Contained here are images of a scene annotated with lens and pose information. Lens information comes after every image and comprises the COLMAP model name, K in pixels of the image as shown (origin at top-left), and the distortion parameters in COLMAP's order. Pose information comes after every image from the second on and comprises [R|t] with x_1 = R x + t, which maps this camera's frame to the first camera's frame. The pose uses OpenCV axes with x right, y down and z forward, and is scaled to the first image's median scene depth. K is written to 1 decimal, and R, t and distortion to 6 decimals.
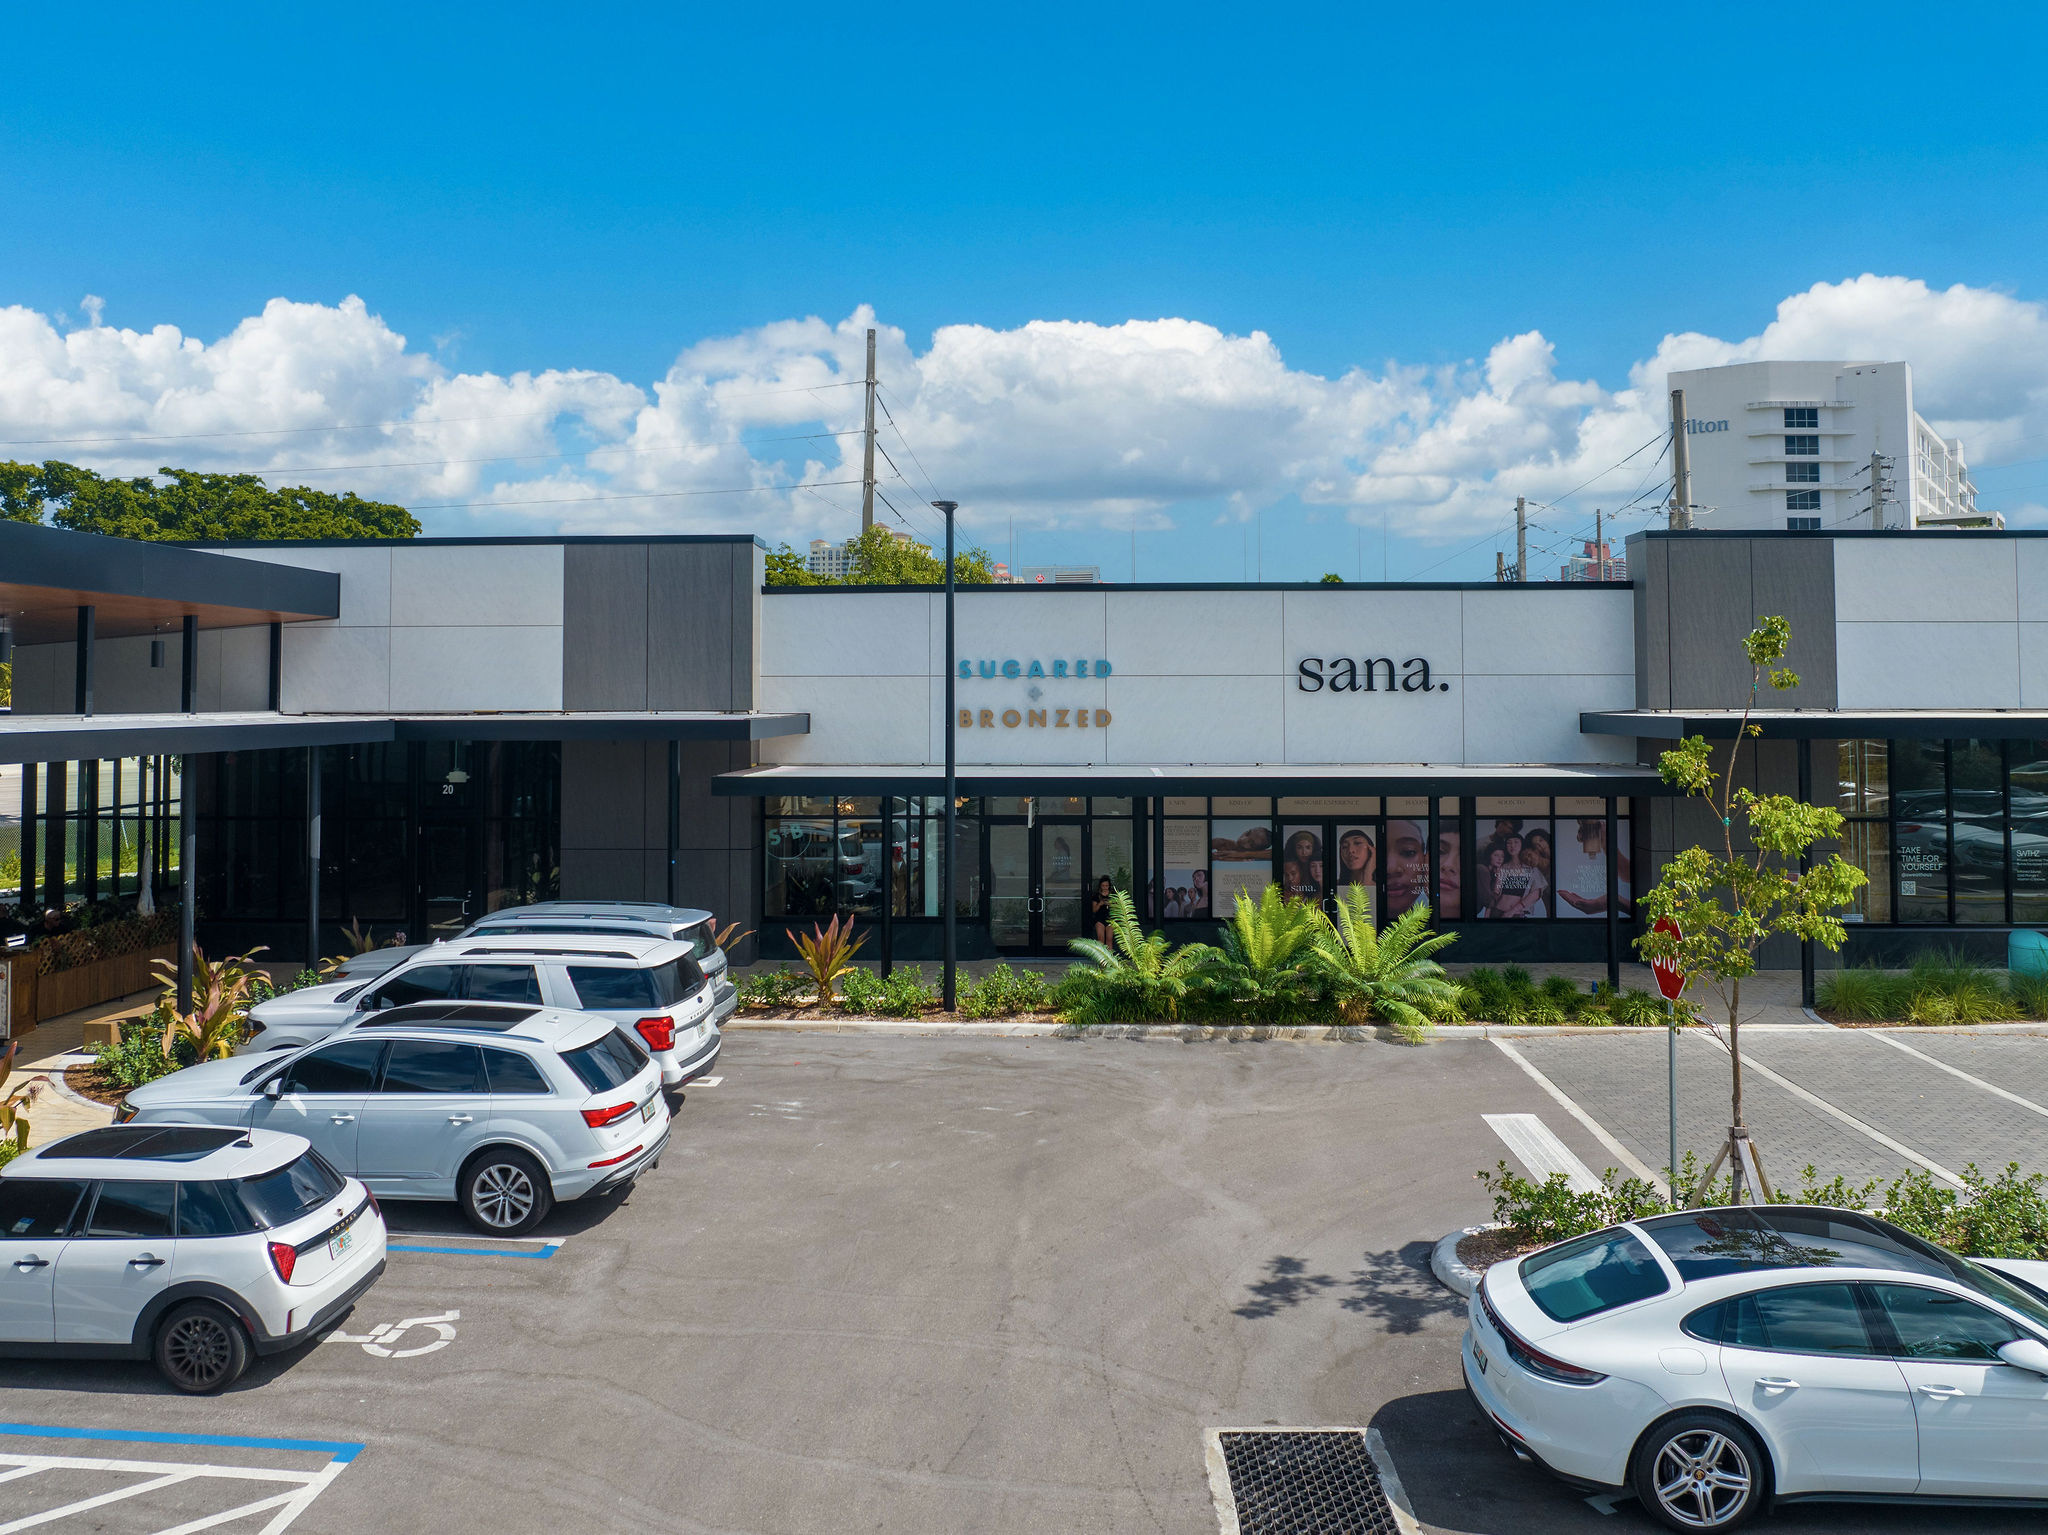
lens RADIAL K [[1492.9, 0, 1031.4], [0, 1492.9, 627.1], [0, 0, 1]] dist [-0.028917, -0.008493]
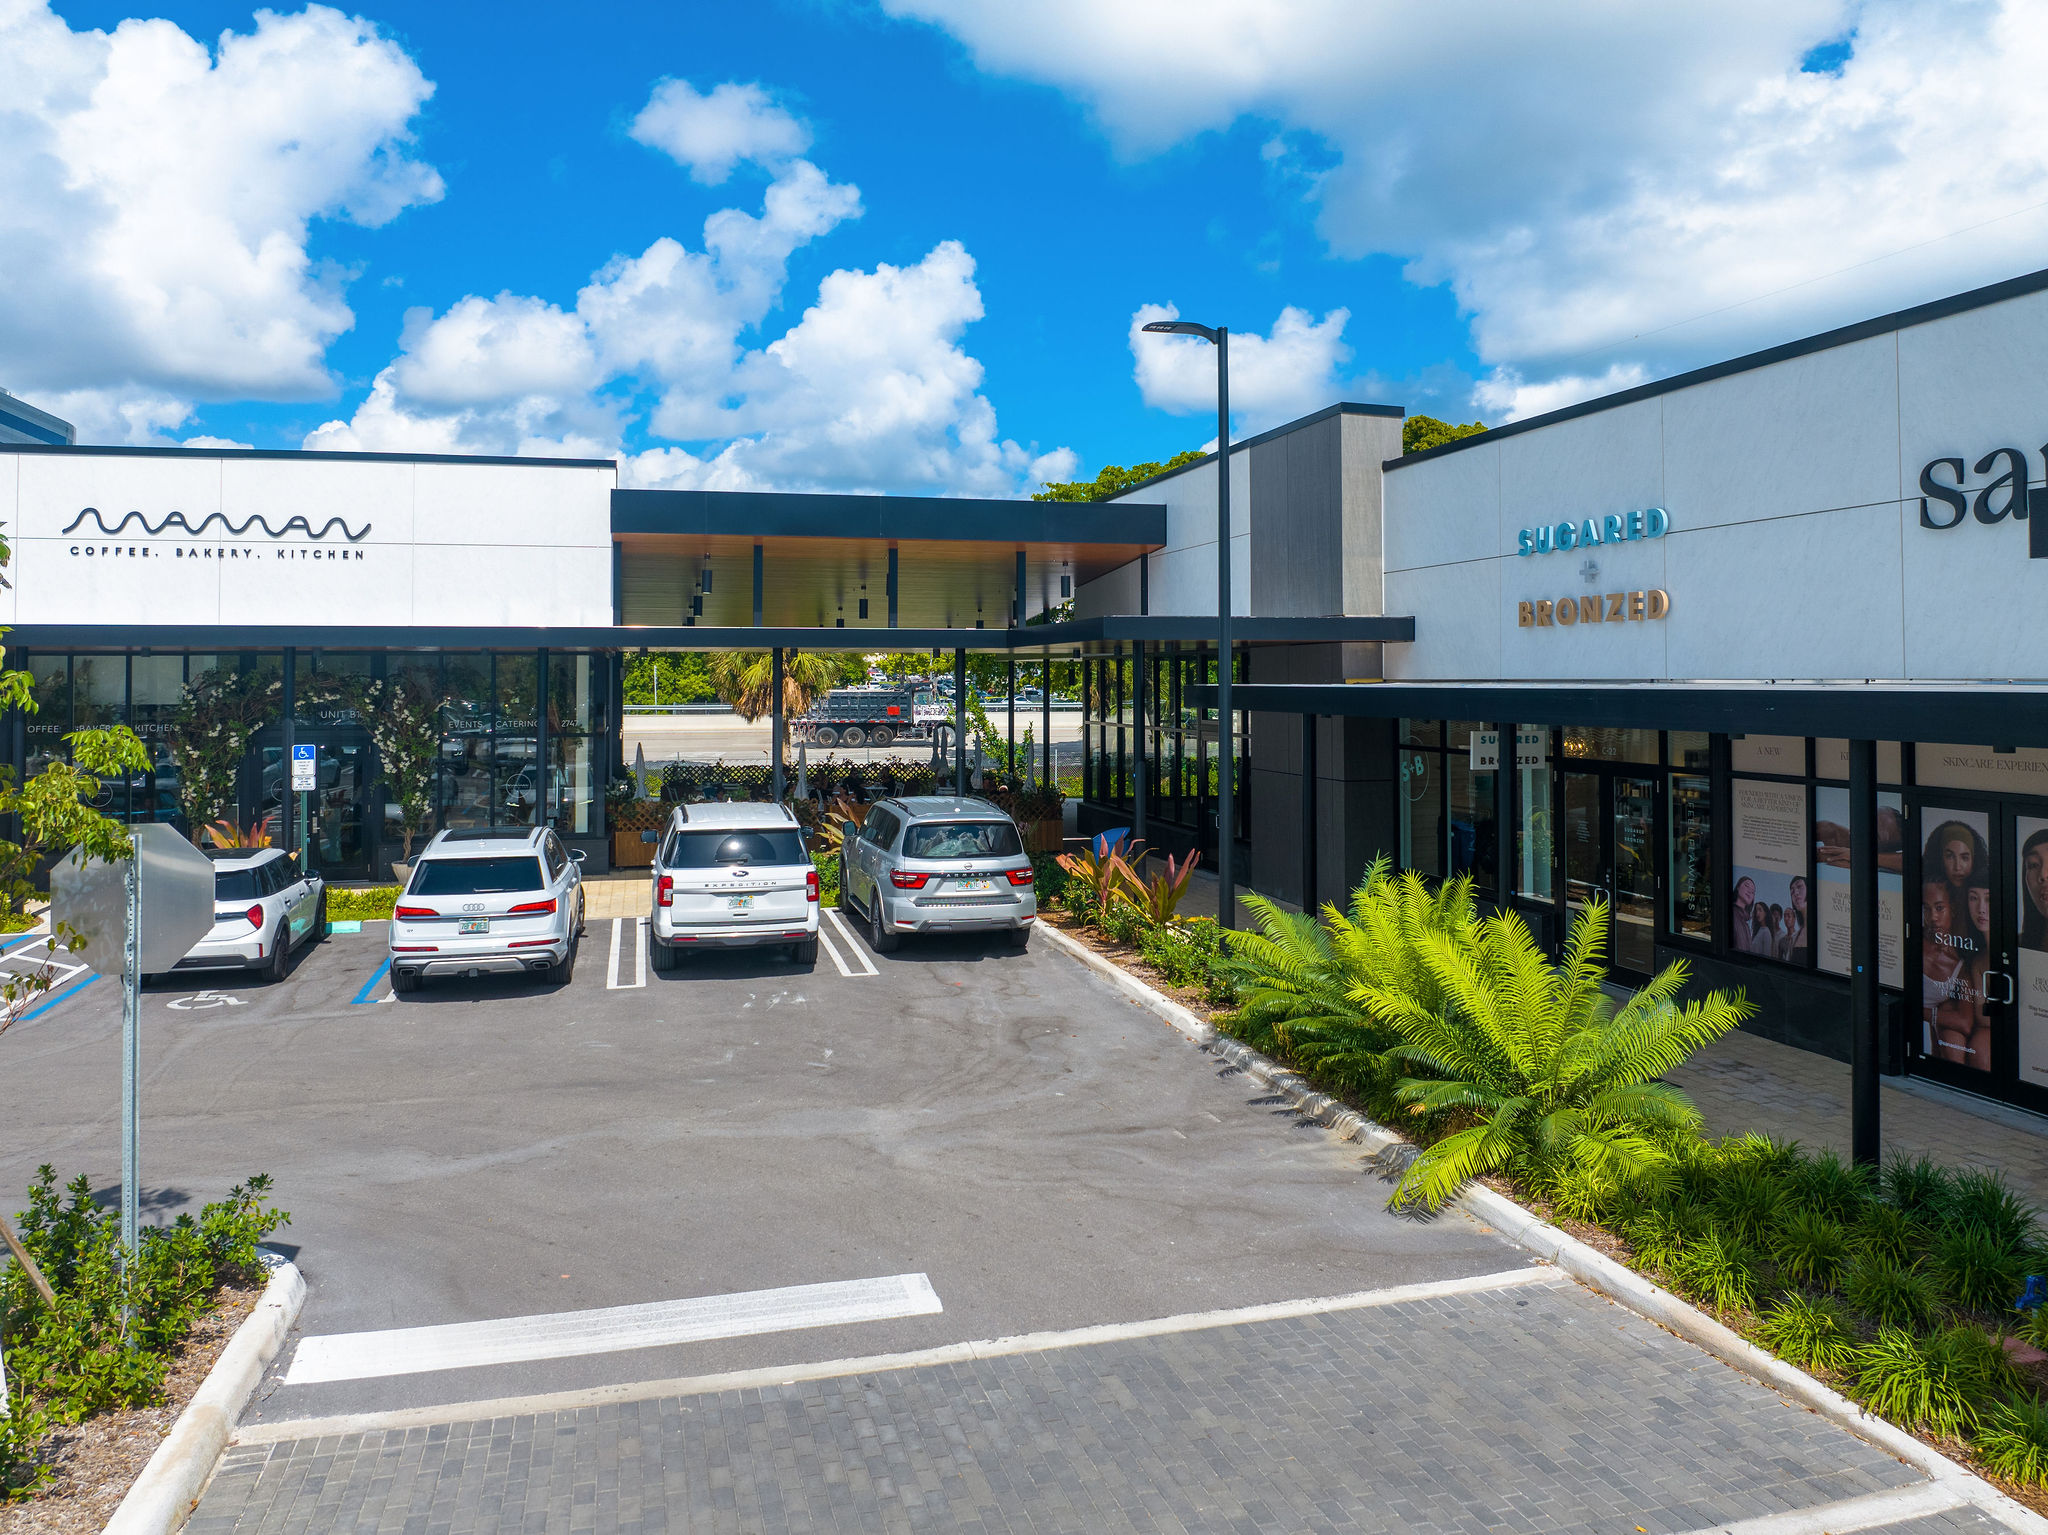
lens RADIAL K [[1492.9, 0, 1031.4], [0, 1492.9, 627.1], [0, 0, 1]] dist [-0.028917, -0.008493]
pose [[0.303875, -0.031534, -0.952190, 0.616063], [0.044235, 0.998841, -0.018962, 0.079785], [0.951684, -0.036358, 0.304918, 0.652864]]
